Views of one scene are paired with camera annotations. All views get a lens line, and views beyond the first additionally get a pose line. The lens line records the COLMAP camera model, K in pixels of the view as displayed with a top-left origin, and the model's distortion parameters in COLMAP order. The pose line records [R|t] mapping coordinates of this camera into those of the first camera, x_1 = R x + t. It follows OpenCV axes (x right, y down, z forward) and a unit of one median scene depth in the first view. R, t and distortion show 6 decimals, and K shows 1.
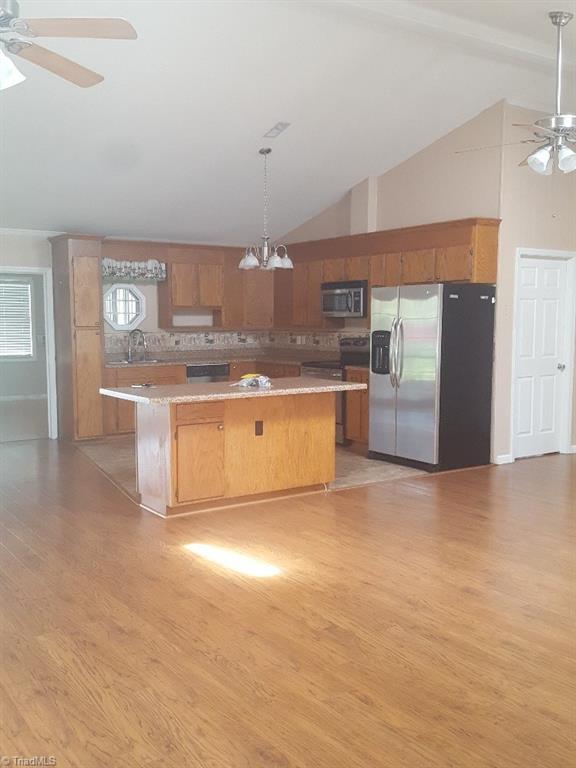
lens RADIAL K [[736.9, 0, 288.0], [0, 736.9, 384.0], [0, 0, 1]] dist [0.012473, -0.009415]
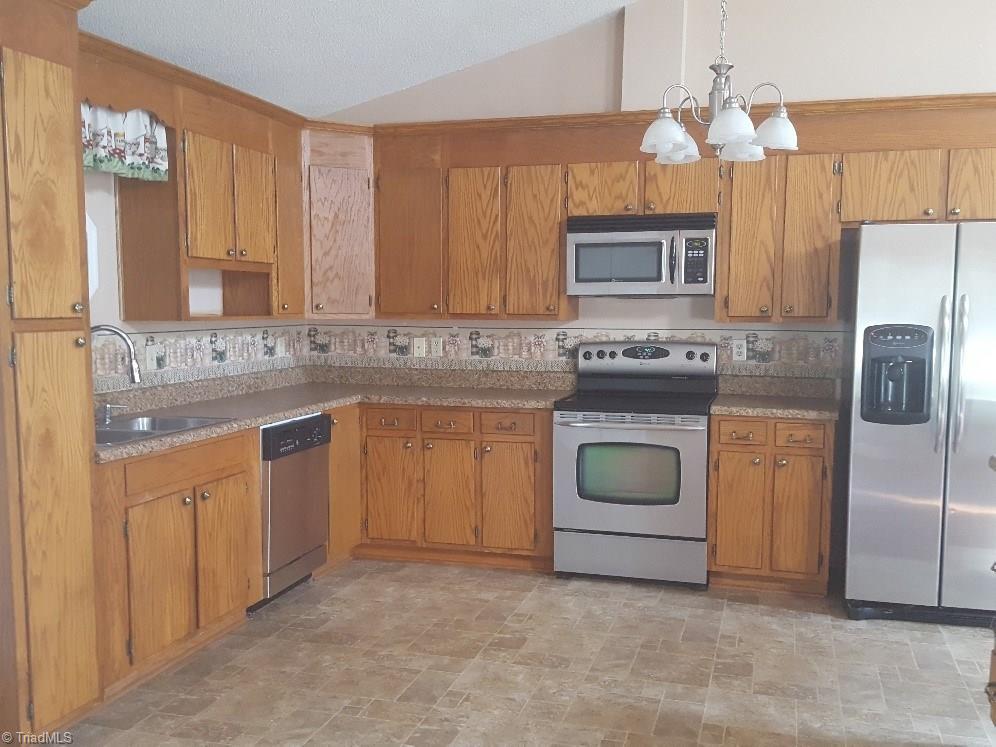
lens RADIAL K [[955.7, 0, 501.2], [0, 955.7, 402.4], [0, 0, 1]] dist [0.012473, -0.009415]
pose [[0.766598, -0.059028, 0.639409, -0.336899], [0.050624, 0.998222, 0.031459, -0.045219], [-0.640129, 0.008253, 0.768223, 0.569017]]
